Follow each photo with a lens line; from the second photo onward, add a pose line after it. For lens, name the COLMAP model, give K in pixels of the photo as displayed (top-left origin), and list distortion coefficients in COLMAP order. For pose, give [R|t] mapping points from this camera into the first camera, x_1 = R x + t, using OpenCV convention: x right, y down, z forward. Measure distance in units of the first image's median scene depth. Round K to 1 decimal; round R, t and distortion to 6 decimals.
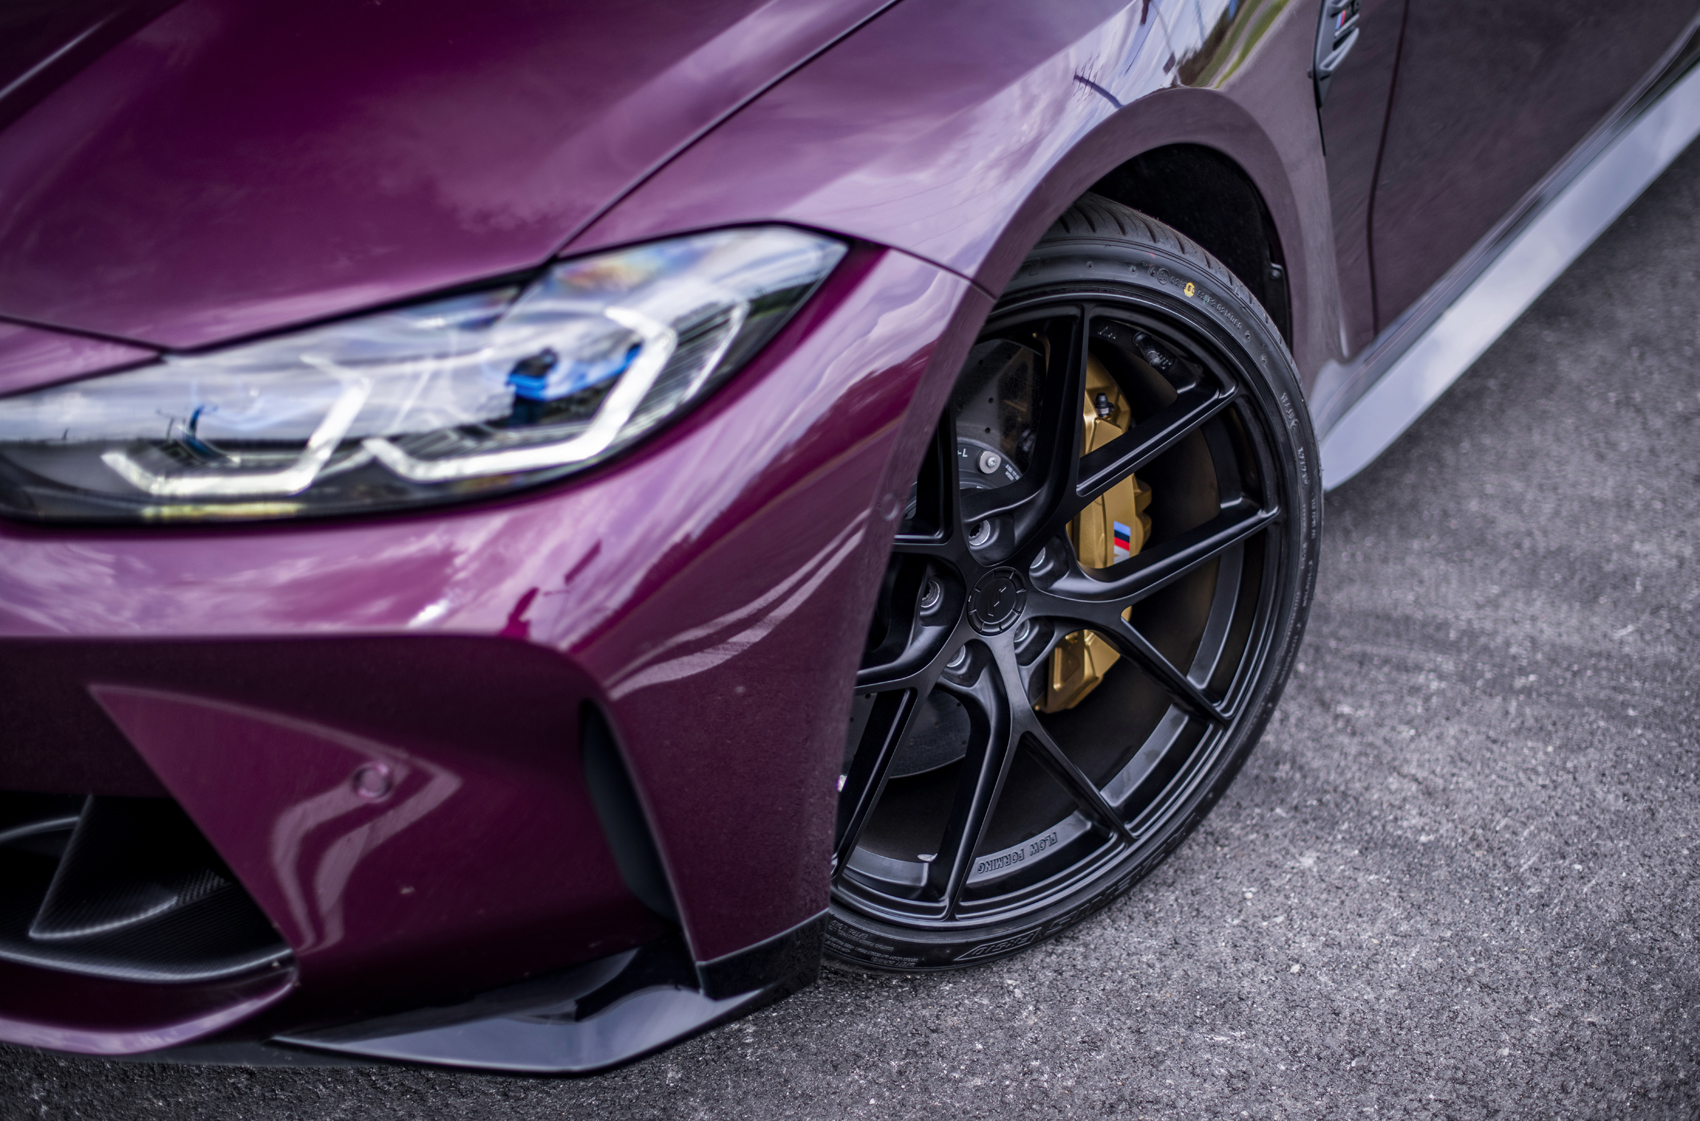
lens RADIAL K [[2514.3, 0, 850.0], [0, 2514.3, 560.5], [0, 0, 1]] dist [-0.145314, -0.054757]
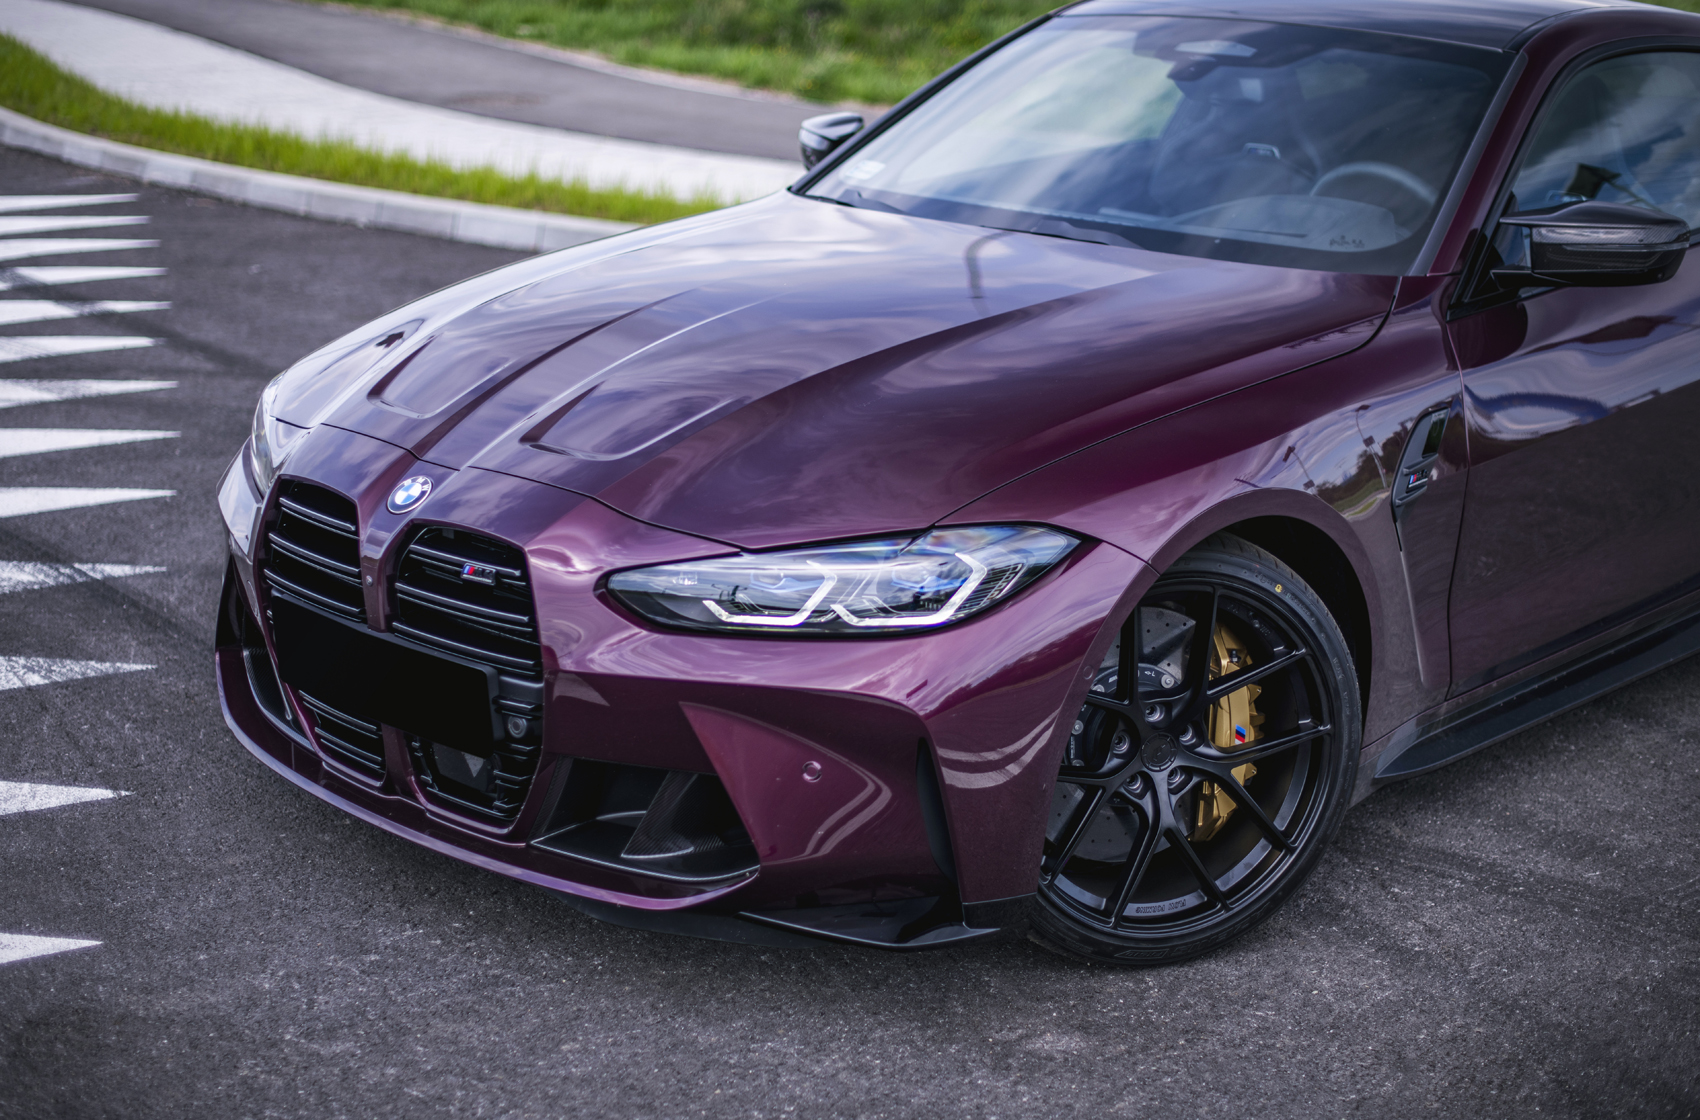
lens RADIAL K [[2659.3, 0, 850.0], [0, 2659.3, 560.0], [0, 0, 1]] dist [-0.152960, 0.147779]
pose [[0.977191, 0.096203, -0.189324, 0.183987], [-0.136029, 0.968160, -0.210149, 0.305339], [0.163079, 0.231110, 0.959163, -0.868555]]
